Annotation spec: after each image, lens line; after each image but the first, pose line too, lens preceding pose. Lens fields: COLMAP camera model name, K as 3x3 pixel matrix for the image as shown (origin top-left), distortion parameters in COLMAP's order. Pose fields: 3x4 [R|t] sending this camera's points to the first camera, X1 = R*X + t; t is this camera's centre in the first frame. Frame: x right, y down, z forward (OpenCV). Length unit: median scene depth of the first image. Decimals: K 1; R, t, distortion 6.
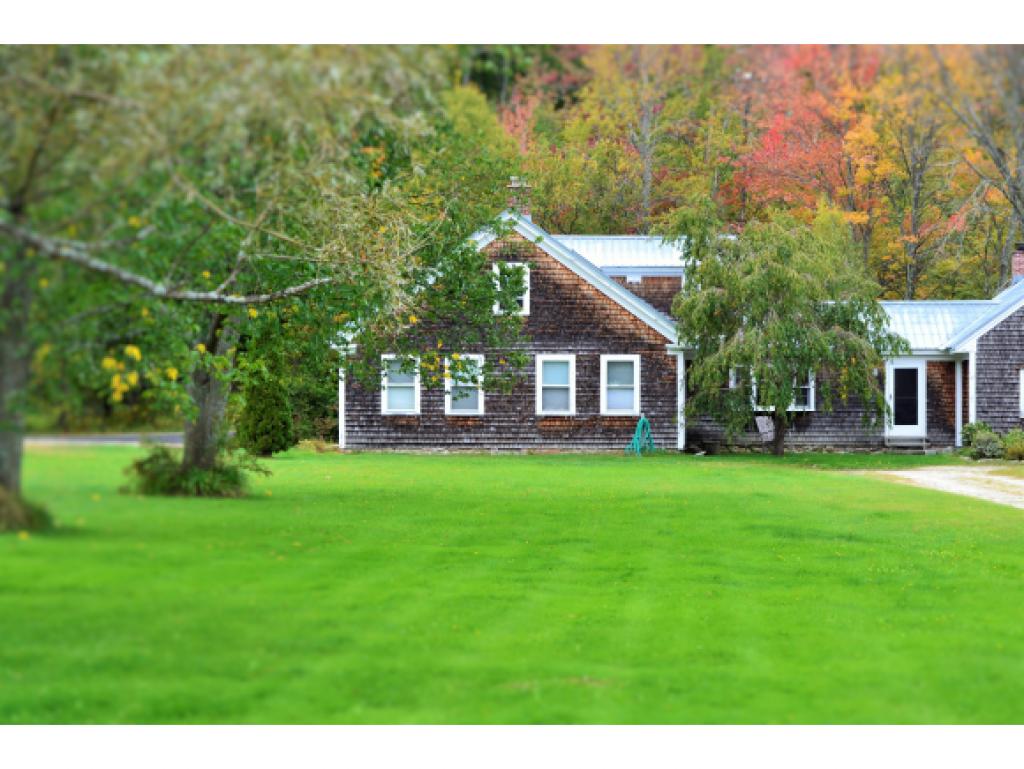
lens RADIAL K [[2499.7, 0, 510.8], [0, 2499.7, 385.0], [0, 0, 1]] dist [0.079365, 0.000000]
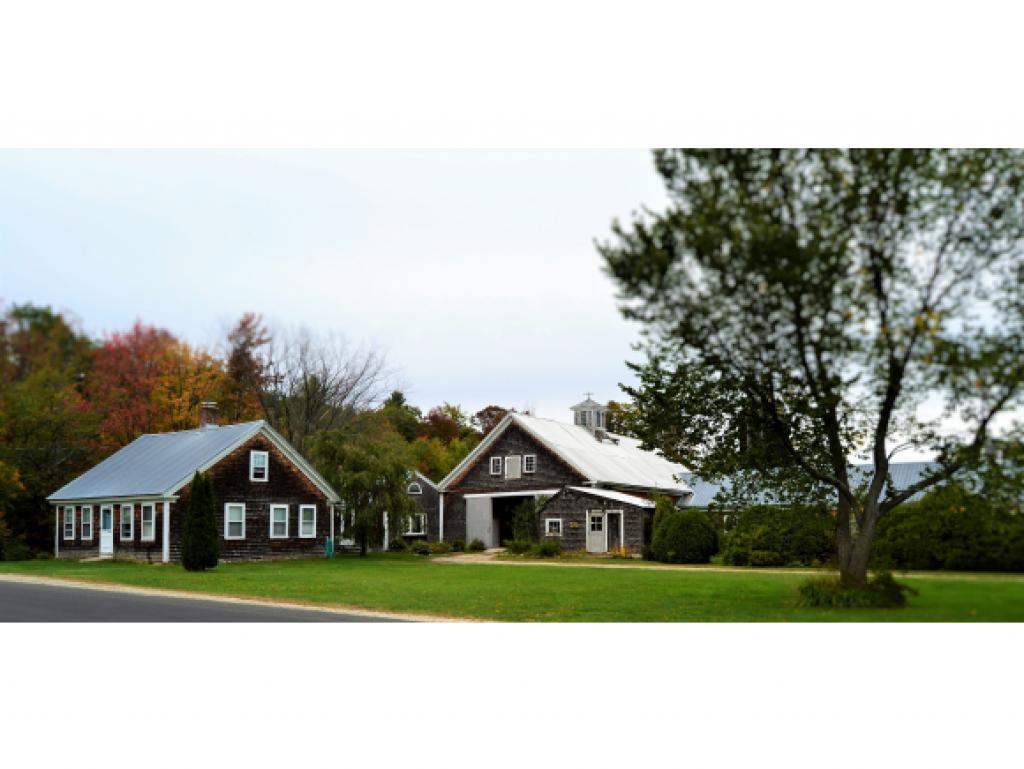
lens RADIAL K [[820.4, 0, 516.7], [0, 820.4, 384.8], [0, 0, 1]] dist [0.021805, -0.022955]
pose [[0.495775, 0.142041, 0.856756, -0.419039], [0.000112, 0.986523, -0.163620, -0.000112], [-0.868451, 0.081214, 0.489078, 0.554646]]
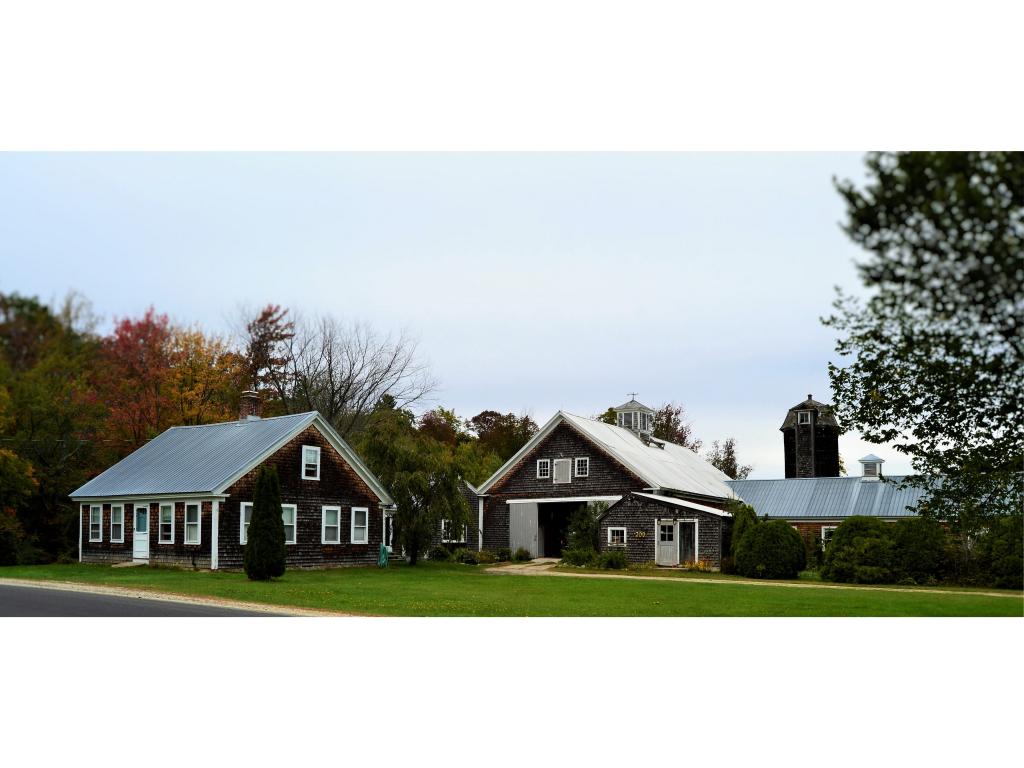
lens RADIAL K [[827.9, 0, 506.0], [0, 827.9, 387.6], [0, 0, 1]] dist [-0.000015, 0.021529]
pose [[0.478700, 0.155925, 0.864022, -0.403260], [-0.014874, 0.985403, -0.169589, 0.001481], [-0.877853, 0.068331, 0.474031, 0.642977]]
